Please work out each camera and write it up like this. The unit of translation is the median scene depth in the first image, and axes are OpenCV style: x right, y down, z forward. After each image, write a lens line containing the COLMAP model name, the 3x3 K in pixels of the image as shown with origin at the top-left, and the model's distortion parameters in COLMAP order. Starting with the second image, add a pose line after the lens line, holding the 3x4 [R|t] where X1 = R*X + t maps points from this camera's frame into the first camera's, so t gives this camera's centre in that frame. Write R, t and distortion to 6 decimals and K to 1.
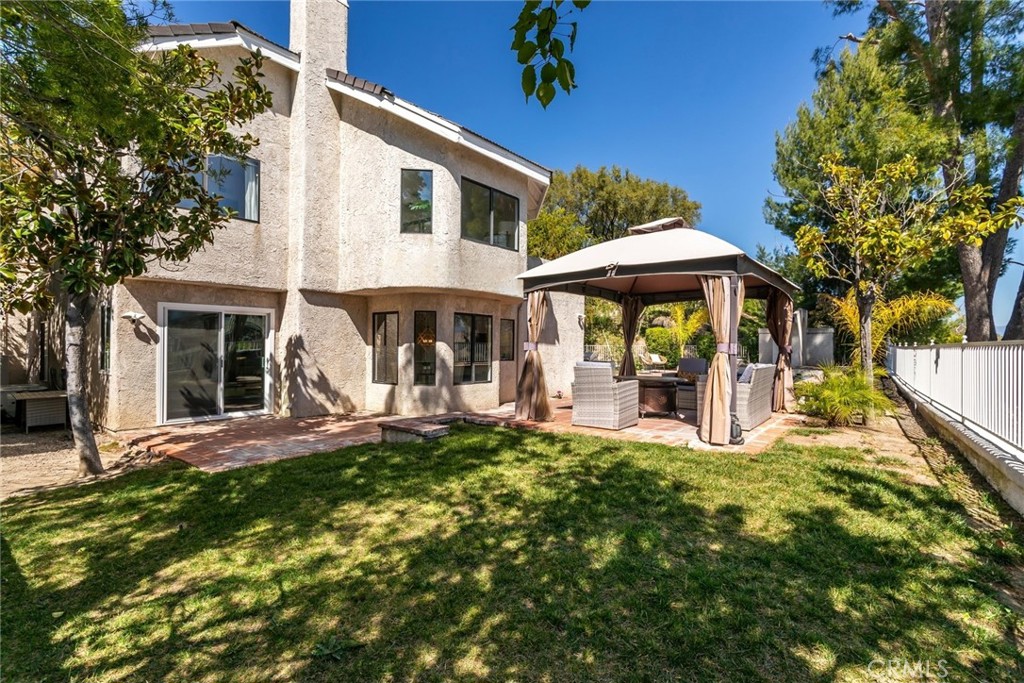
lens RADIAL K [[488.0, 0, 506.4], [0, 488.0, 340.5], [0, 0, 1]] dist [-0.002762, -0.000549]
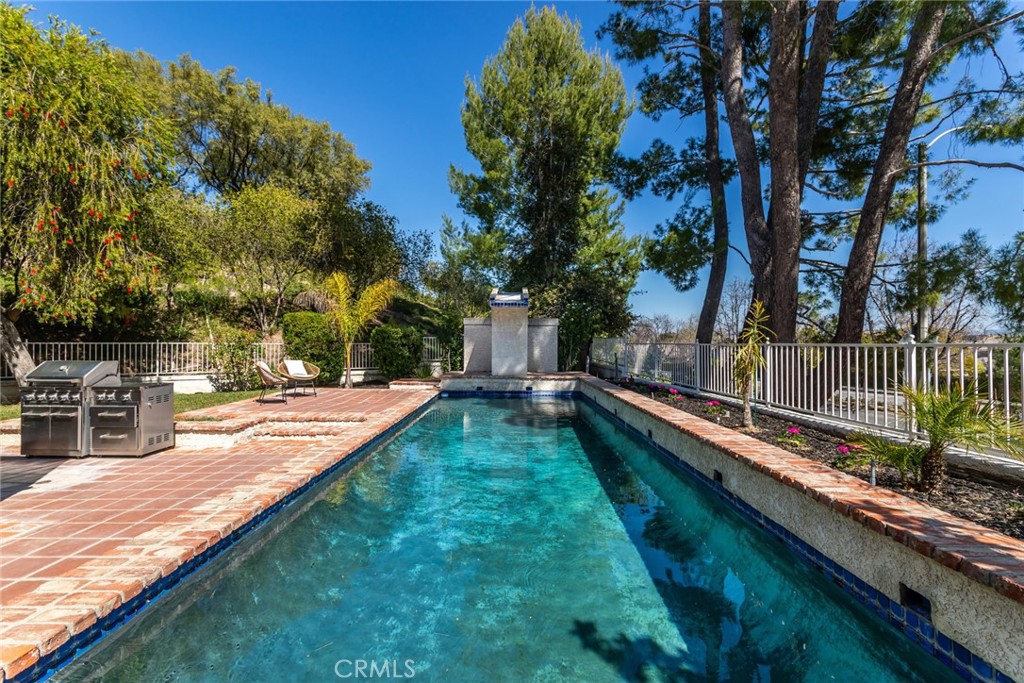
lens RADIAL K [[488.0, 0, 506.4], [0, 488.0, 340.5], [0, 0, 1]] dist [-0.002762, -0.000549]
pose [[0.786445, 0.005871, 0.617633, 0.149241], [-0.006365, 0.999979, -0.001401, 0.006896], [-0.617628, -0.002830, 0.786465, 0.423715]]
